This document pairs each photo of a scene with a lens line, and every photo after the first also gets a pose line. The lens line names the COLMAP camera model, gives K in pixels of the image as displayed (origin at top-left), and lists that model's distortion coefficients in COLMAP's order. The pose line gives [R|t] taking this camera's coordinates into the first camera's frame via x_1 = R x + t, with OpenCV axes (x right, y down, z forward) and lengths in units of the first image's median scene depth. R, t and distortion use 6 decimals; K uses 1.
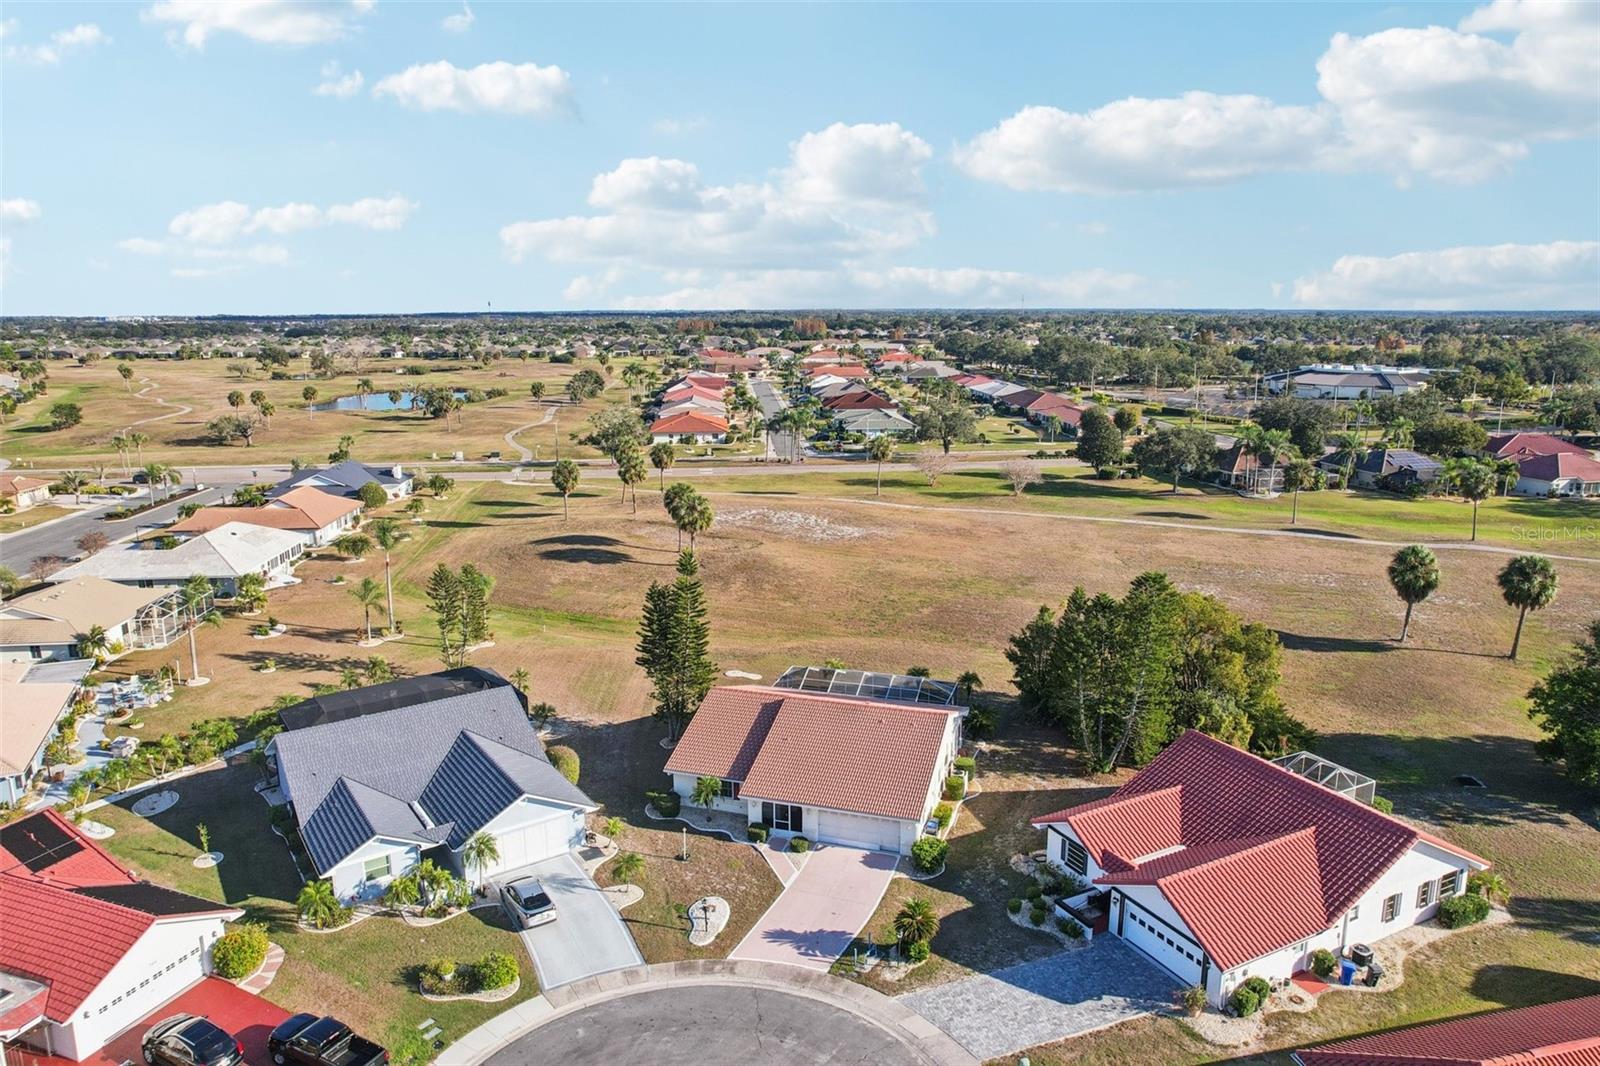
lens RADIAL K [[1049.9, 0, 800.0], [0, 1049.9, 533.0], [0, 0, 1]] dist [-0.048484, 0.001007]
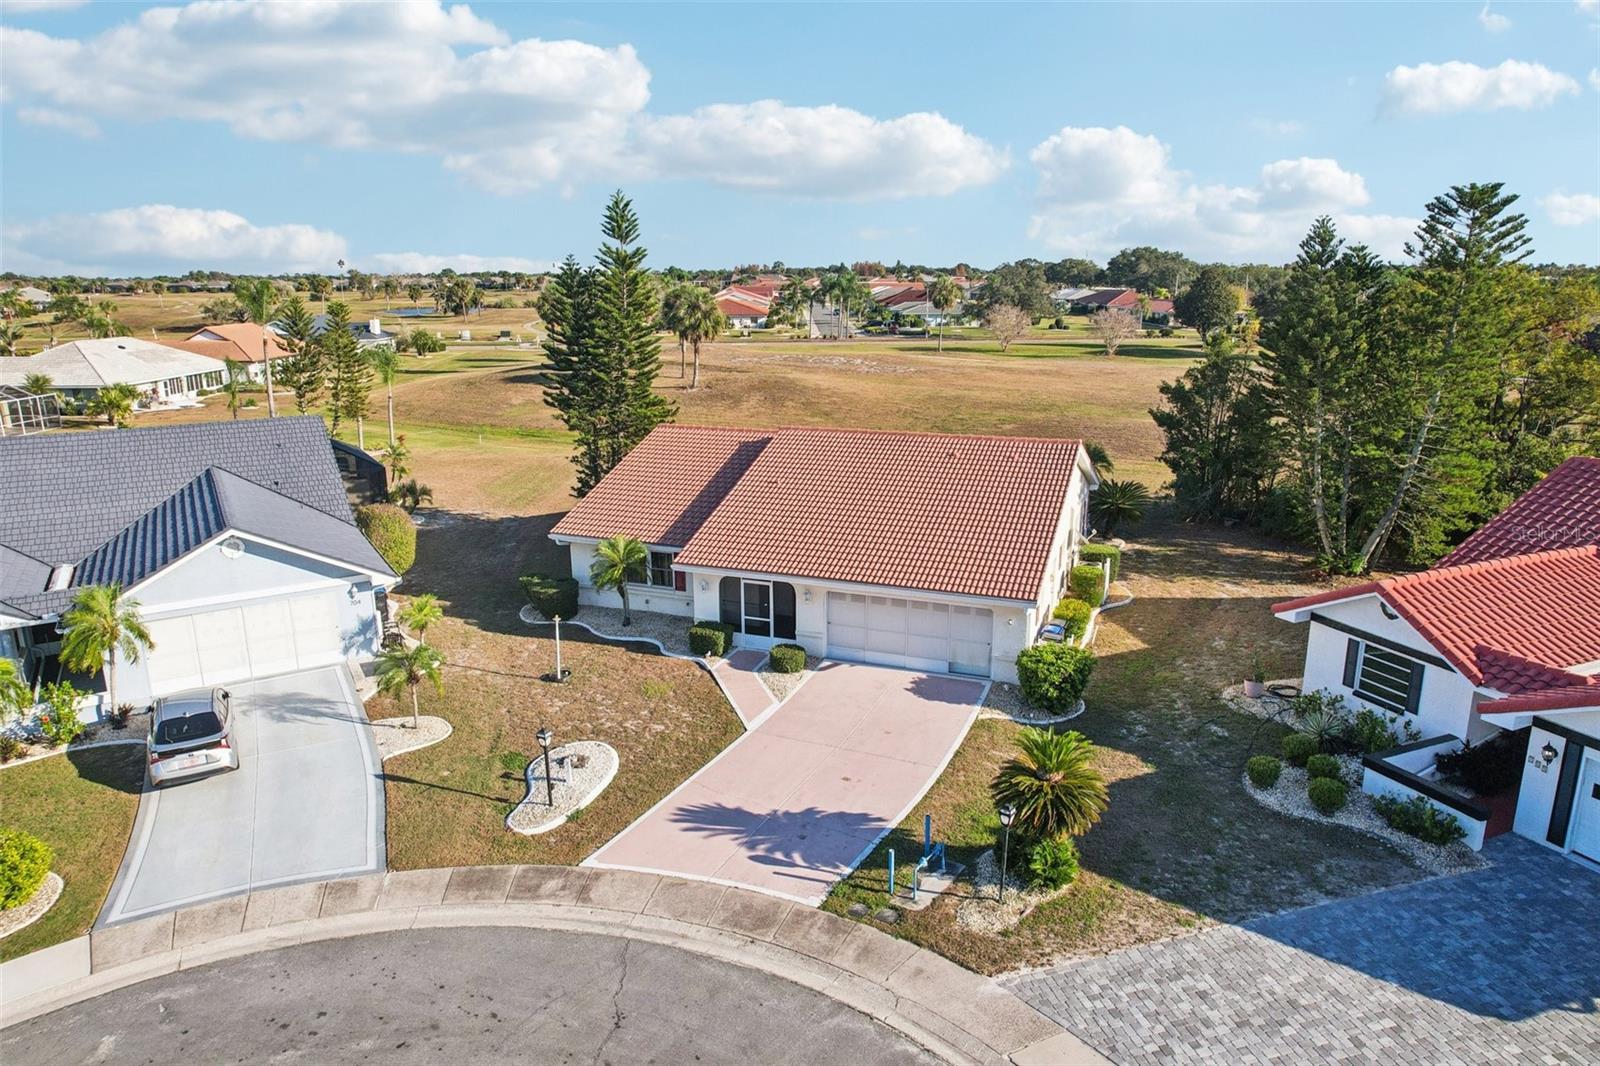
lens RADIAL K [[1030.3, 0, 800.0], [0, 1030.3, 533.0], [0, 0, 1]] dist [-0.069133, 0.060405]
pose [[0.998381, 0.015894, -0.054611, 0.034328], [-0.014012, 0.999301, 0.034667, 0.242535], [0.055124, -0.033845, 0.997906, 0.560689]]
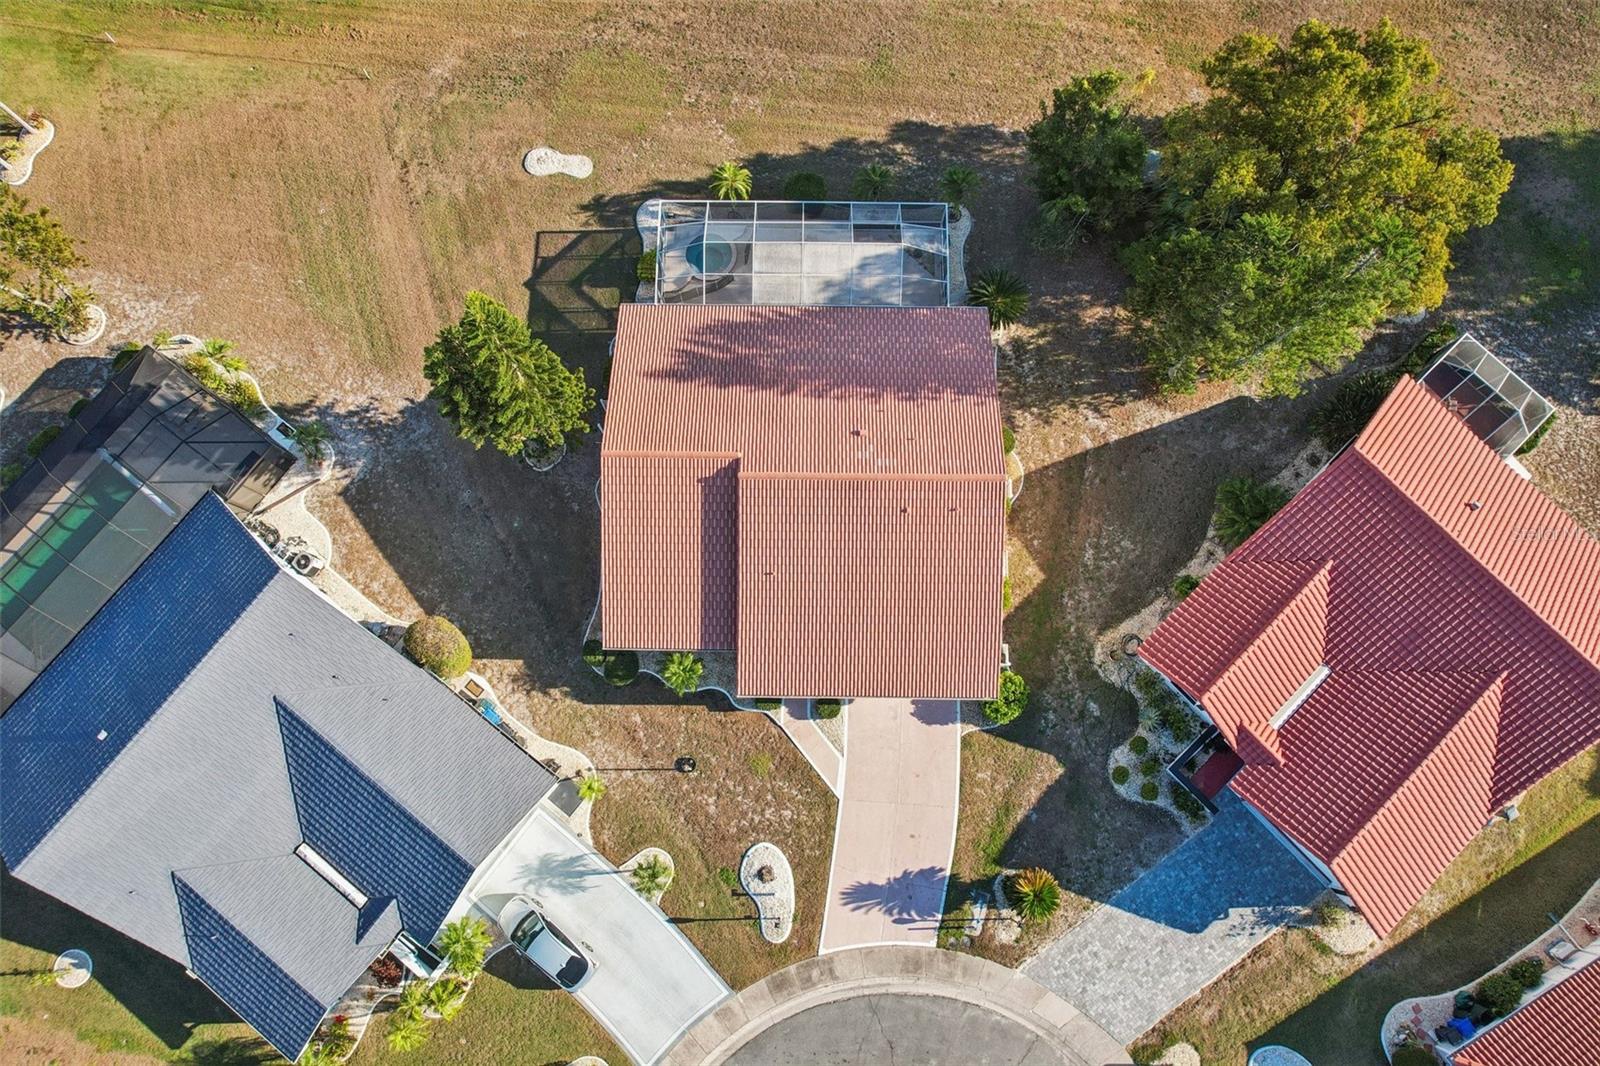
lens RADIAL K [[1030.3, 0, 800.0], [0, 1030.3, 533.0], [0, 0, 1]] dist [-0.069133, 0.060405]
pose [[0.954940, -0.288849, 0.068239, -0.038703], [0.054735, 0.397362, 0.916028, -0.476429], [-0.291709, -0.871016, 0.395267, 0.903782]]
